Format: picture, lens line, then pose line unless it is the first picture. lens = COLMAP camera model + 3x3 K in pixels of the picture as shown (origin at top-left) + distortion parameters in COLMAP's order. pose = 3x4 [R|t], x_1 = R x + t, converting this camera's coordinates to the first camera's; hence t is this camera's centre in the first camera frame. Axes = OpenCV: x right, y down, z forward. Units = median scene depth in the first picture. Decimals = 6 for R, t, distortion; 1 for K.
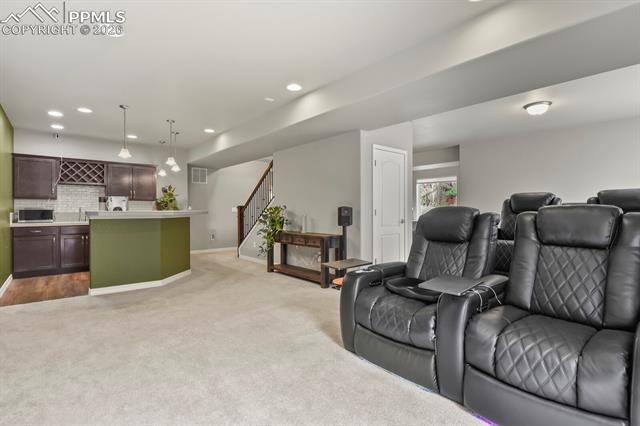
lens RADIAL K [[312.5, 0, 322.9], [0, 312.5, 210.7], [0, 0, 1]] dist [-0.005133, -0.001343]
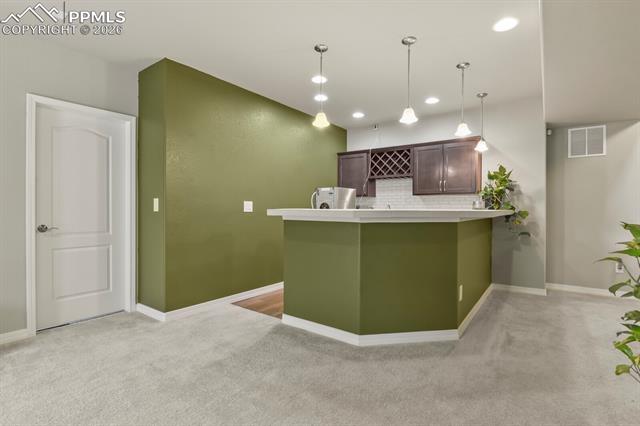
lens RADIAL K [[312.5, 0, 322.9], [0, 312.5, 210.7], [0, 0, 1]] dist [-0.005133, -0.001343]
pose [[0.241587, 0.009138, -0.970336, -0.004921], [-0.007399, 0.999944, 0.007574, -0.000466], [0.970351, 0.005350, 0.241641, 0.634910]]
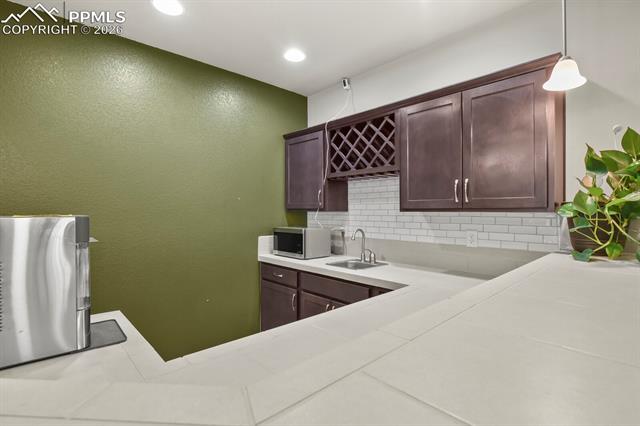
lens RADIAL K [[312.5, 0, 322.9], [0, 312.5, 210.7], [0, 0, 1]] dist [-0.005133, -0.001343]
pose [[0.055492, 0.000701, -0.998459, -0.359849], [-0.003958, 0.999992, 0.000482, -0.036363], [0.998451, 0.003925, 0.055495, 0.940523]]
